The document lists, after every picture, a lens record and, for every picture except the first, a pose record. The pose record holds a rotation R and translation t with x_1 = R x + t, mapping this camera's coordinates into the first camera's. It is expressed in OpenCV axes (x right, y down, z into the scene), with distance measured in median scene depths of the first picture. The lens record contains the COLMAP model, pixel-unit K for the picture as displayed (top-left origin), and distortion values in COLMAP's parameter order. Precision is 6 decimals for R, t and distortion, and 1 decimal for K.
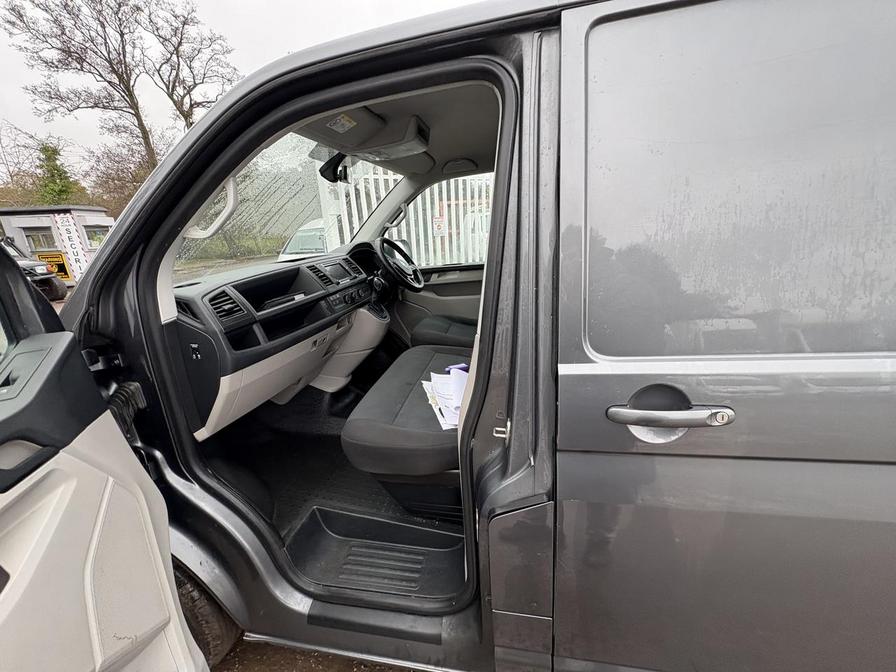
lens RADIAL K [[356.2, 0, 457.6], [0, 356.2, 352.7], [0, 0, 1]] dist [-0.001765, 0.000437]
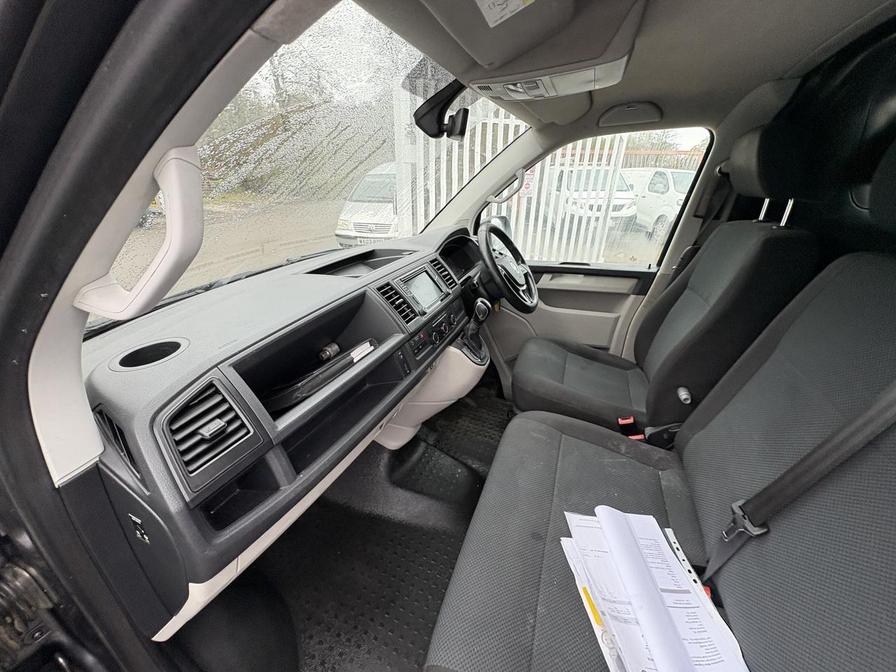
lens RADIAL K [[356.2, 0, 458.4], [0, 356.2, 352.5], [0, 0, 1]] dist [-0.001765, 0.000437]
pose [[0.982227, 0.137379, -0.127897, -0.102561], [-0.120021, 0.983583, 0.134759, -0.117962], [0.144310, -0.117013, 0.982590, 0.216820]]
